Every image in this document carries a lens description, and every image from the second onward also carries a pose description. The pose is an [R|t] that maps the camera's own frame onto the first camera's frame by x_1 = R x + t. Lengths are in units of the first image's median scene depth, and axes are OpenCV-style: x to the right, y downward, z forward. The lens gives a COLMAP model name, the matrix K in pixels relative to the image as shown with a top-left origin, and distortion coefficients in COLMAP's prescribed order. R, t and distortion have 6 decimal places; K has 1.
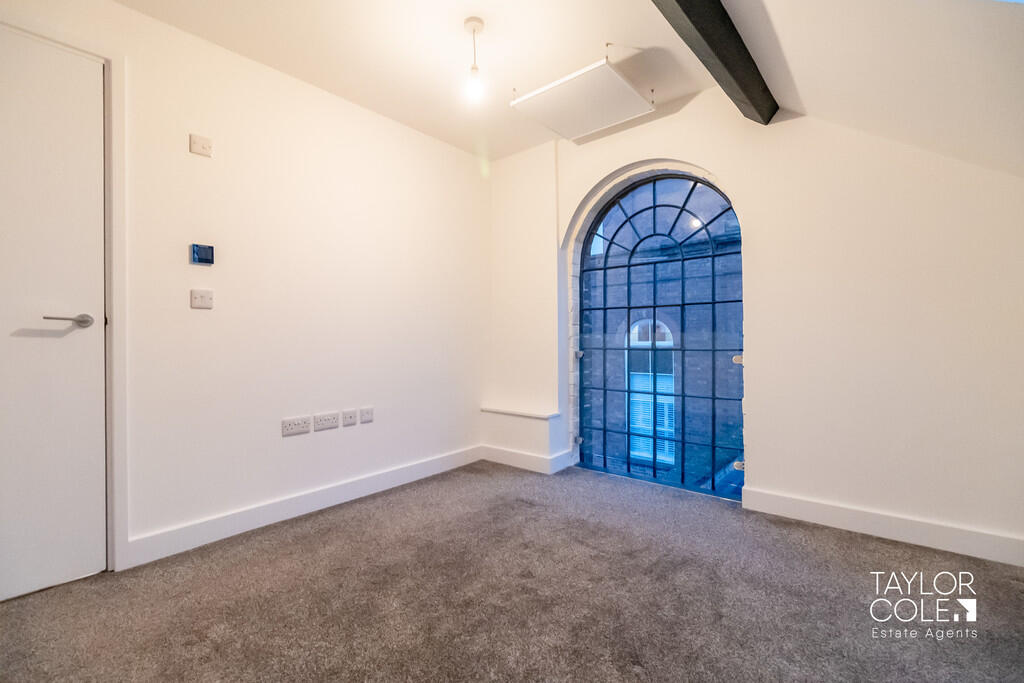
lens RADIAL K [[444.4, 0, 509.3], [0, 444.4, 339.3], [0, 0, 1]] dist [-0.005074, -0.000542]
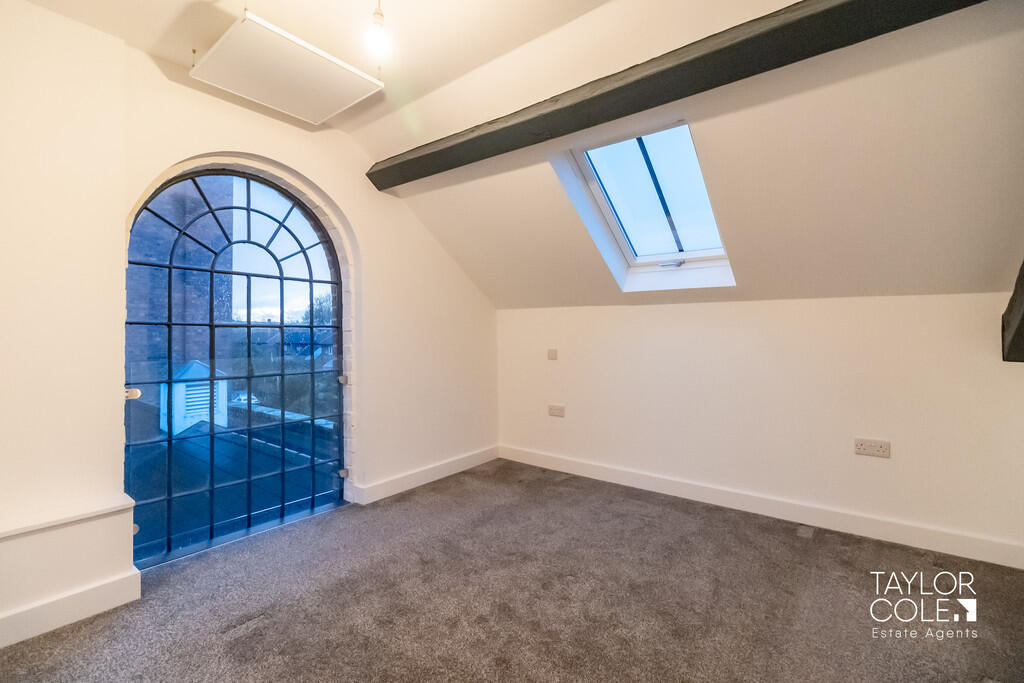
lens RADIAL K [[444.4, 0, 512.8], [0, 444.4, 339.3], [0, 0, 1]] dist [-0.005074, -0.000542]
pose [[-0.044889, -0.000616, 0.998992, -0.722316], [-0.004216, 0.999991, 0.000427, -0.067533], [-0.998983, -0.004193, -0.044891, 0.706187]]
